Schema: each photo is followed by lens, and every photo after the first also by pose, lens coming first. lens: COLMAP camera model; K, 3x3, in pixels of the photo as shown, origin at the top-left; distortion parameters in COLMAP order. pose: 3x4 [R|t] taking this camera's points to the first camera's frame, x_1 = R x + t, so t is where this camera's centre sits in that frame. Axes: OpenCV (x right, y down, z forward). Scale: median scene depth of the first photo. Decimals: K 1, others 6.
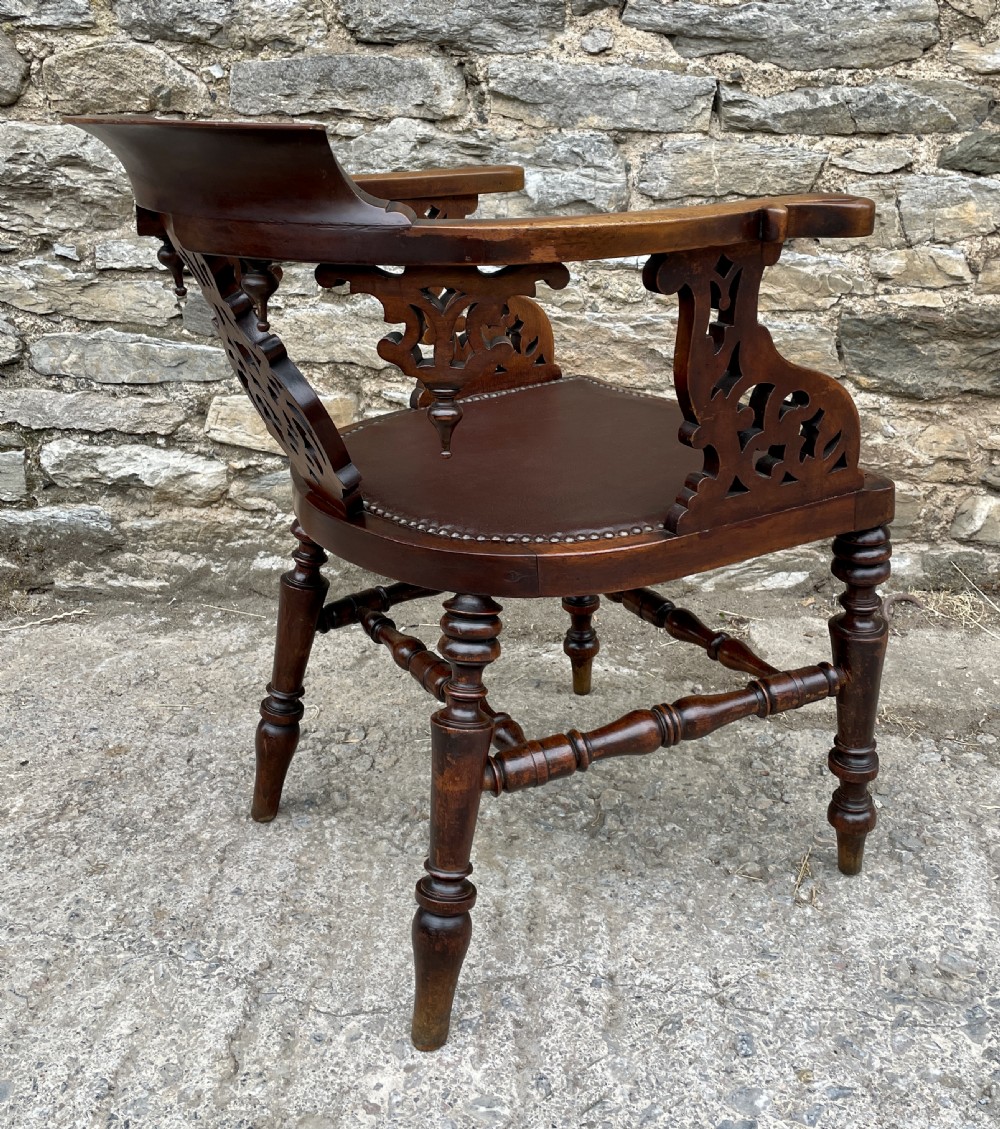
lens RADIAL K [[1182.6, 0, 538.8], [0, 1182.6, 483.8], [0, 0, 1]] dist [0.083160, -0.114631]
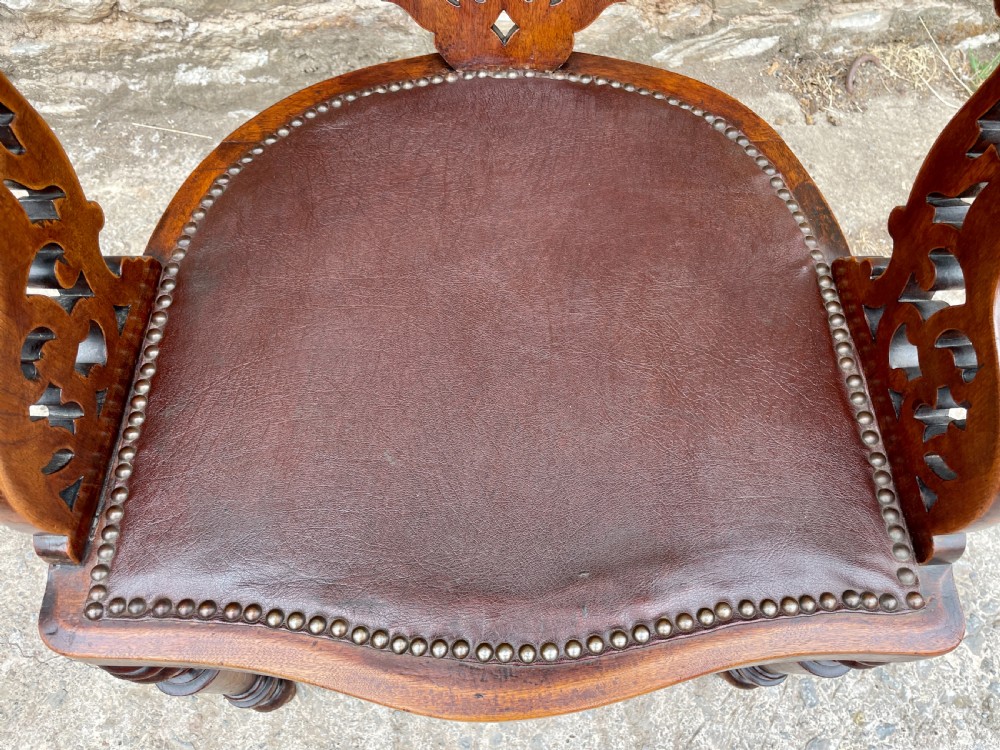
lens RADIAL K [[768.0, 0, 510.2], [0, 768.0, 374.4], [0, 0, 1]] dist [0.077093, -0.115167]
pose [[0.981759, -0.149279, 0.117749, -0.113977], [0.016612, 0.684293, 0.729018, -0.225769], [-0.189402, -0.713764, 0.674291, 0.472961]]
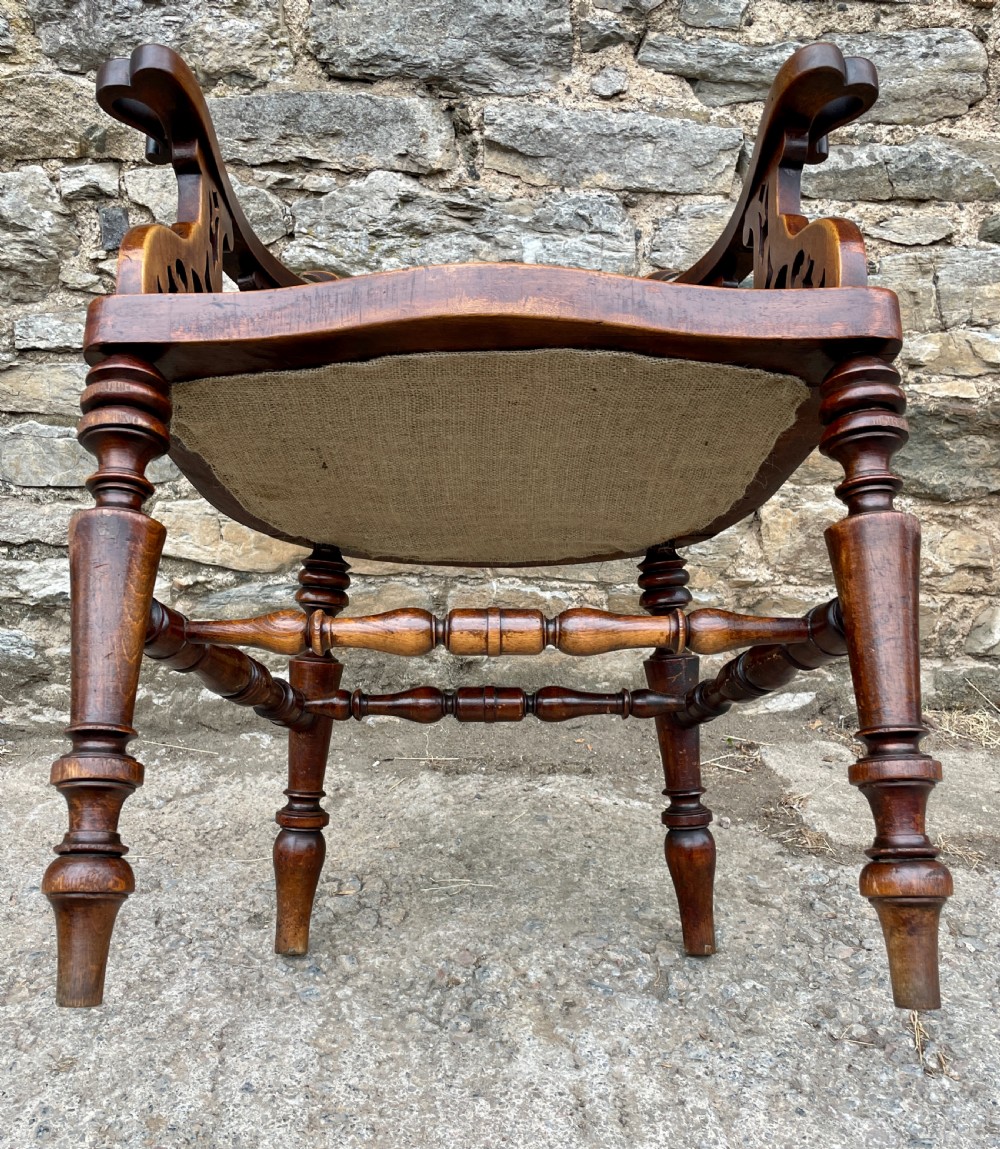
lens RADIAL K [[1092.0, 0, 483.5], [0, 1092.0, 661.4], [0, 0, 1]] dist [0.079380, -0.112492]
pose [[0.995991, -0.014065, 0.088337, -0.118131], [0.011757, 0.999577, 0.026586, 0.027310], [-0.088674, -0.025441, 0.995736, 0.192029]]
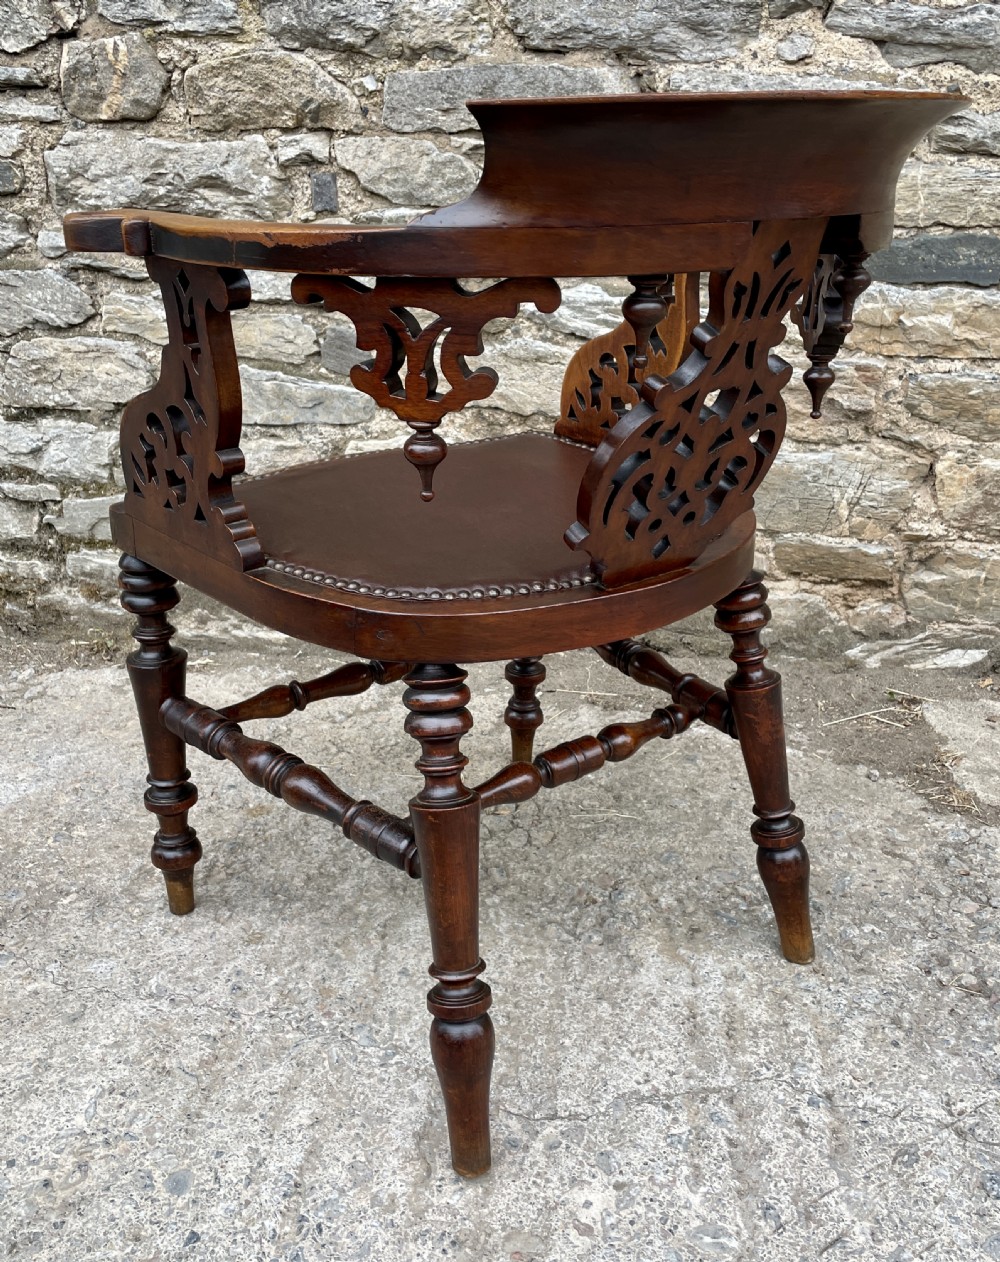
lens RADIAL K [[1188.7, 0, 501.1], [0, 1188.7, 605.2], [0, 0, 1]] dist [0.082515, -0.115616]
pose [[0.997147, 0.034926, -0.066919, -0.094146], [-0.031164, 0.997918, 0.056458, -0.000383], [0.068751, -0.054211, 0.996160, 0.066901]]
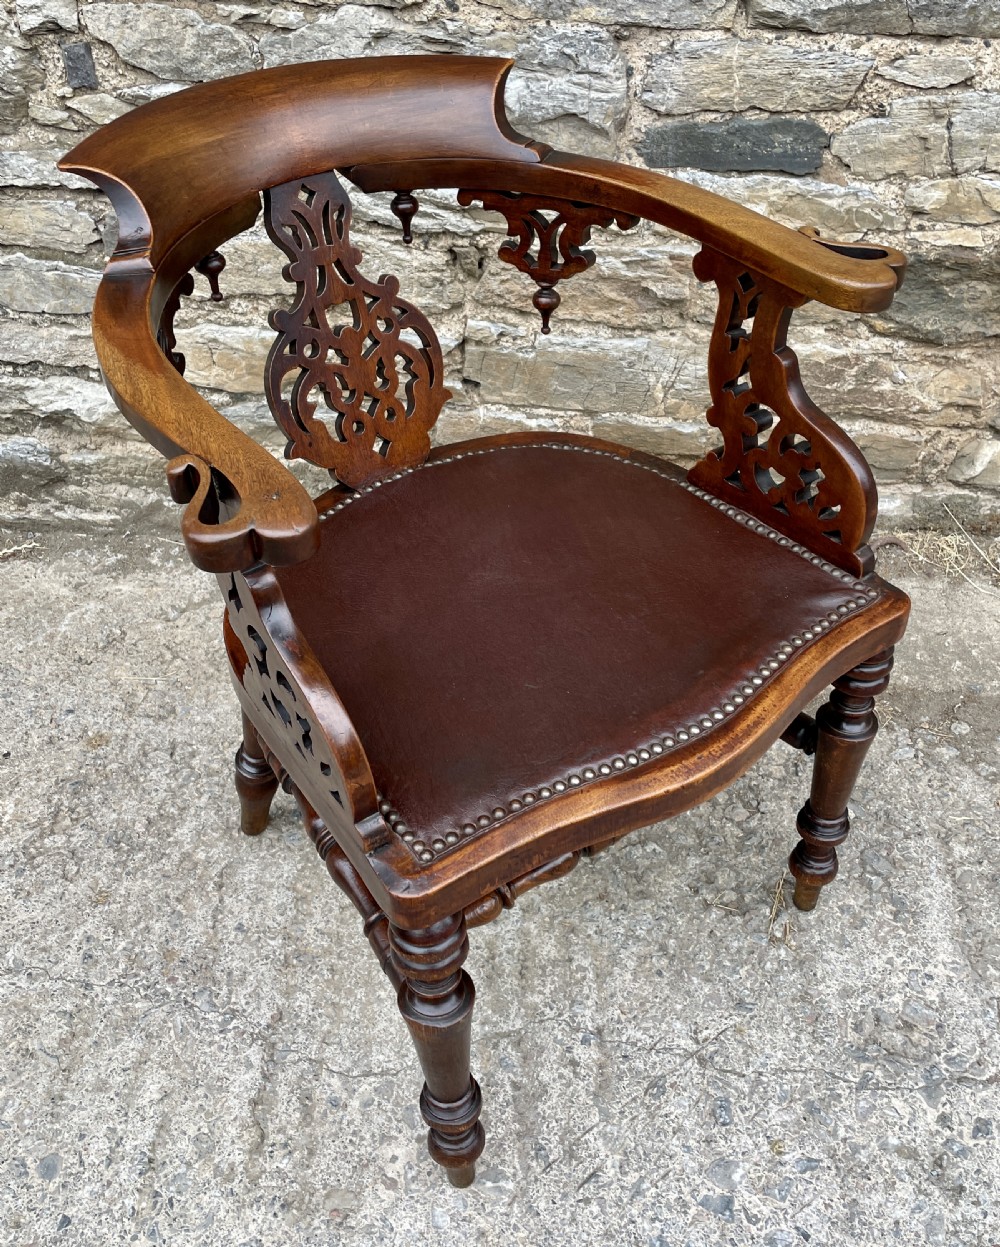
lens RADIAL K [[1182.6, 0, 495.1], [0, 1182.6, 615.5], [0, 0, 1]] dist [0.077253, -0.105153]
pose [[0.999752, -0.003848, 0.021938, -0.038176], [-0.004685, 0.926599, 0.376021, -0.232805], [-0.021775, -0.376031, 0.926351, 0.098474]]
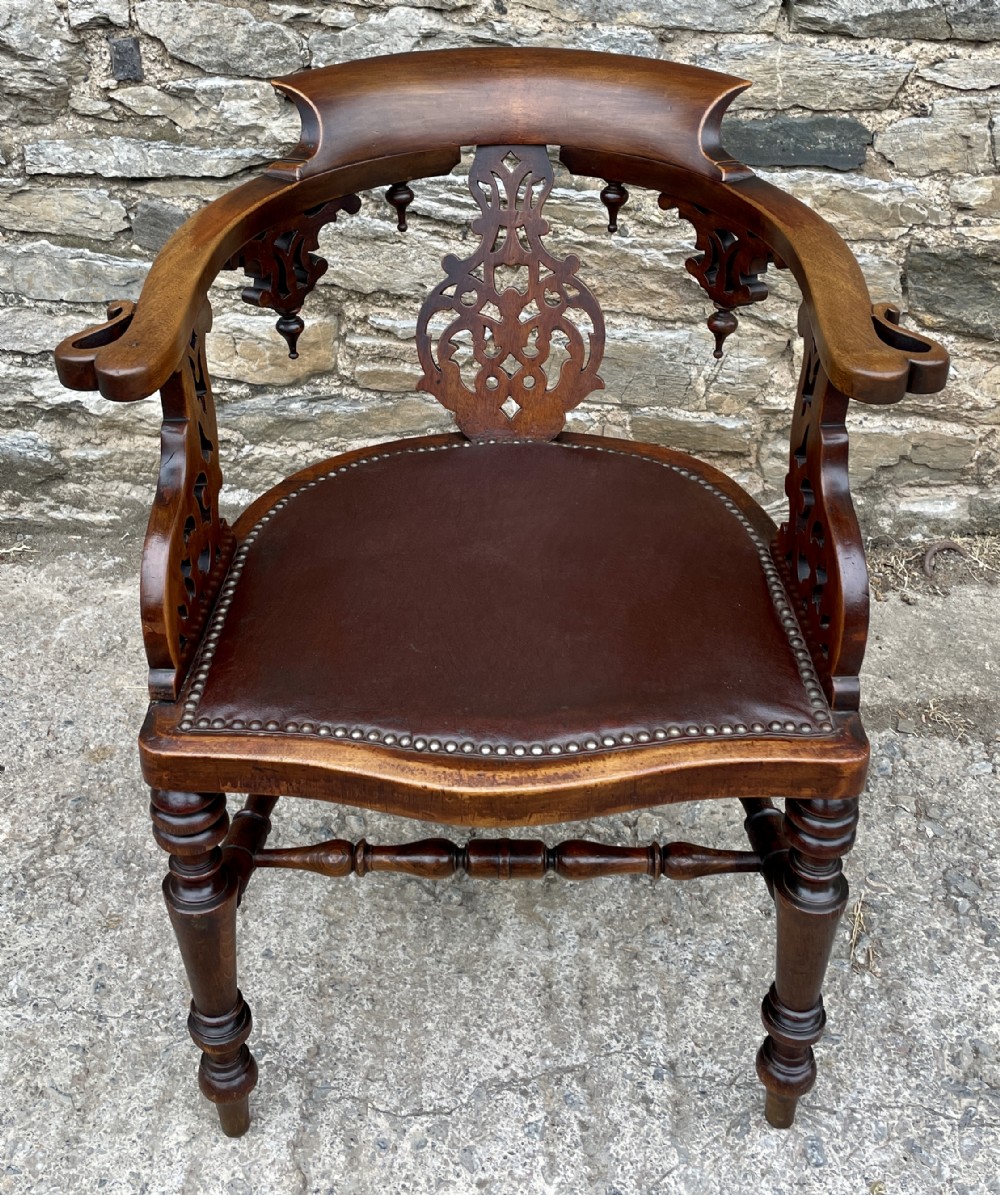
lens RADIAL K [[1375.7, 0, 489.2], [0, 1375.7, 450.9], [0, 0, 1]] dist [0.091228, -0.128928]
pose [[0.998976, 0.005782, 0.044873, -0.097534], [-0.015489, 0.975575, 0.219119, -0.221834], [-0.042510, -0.219590, 0.974666, 0.004005]]
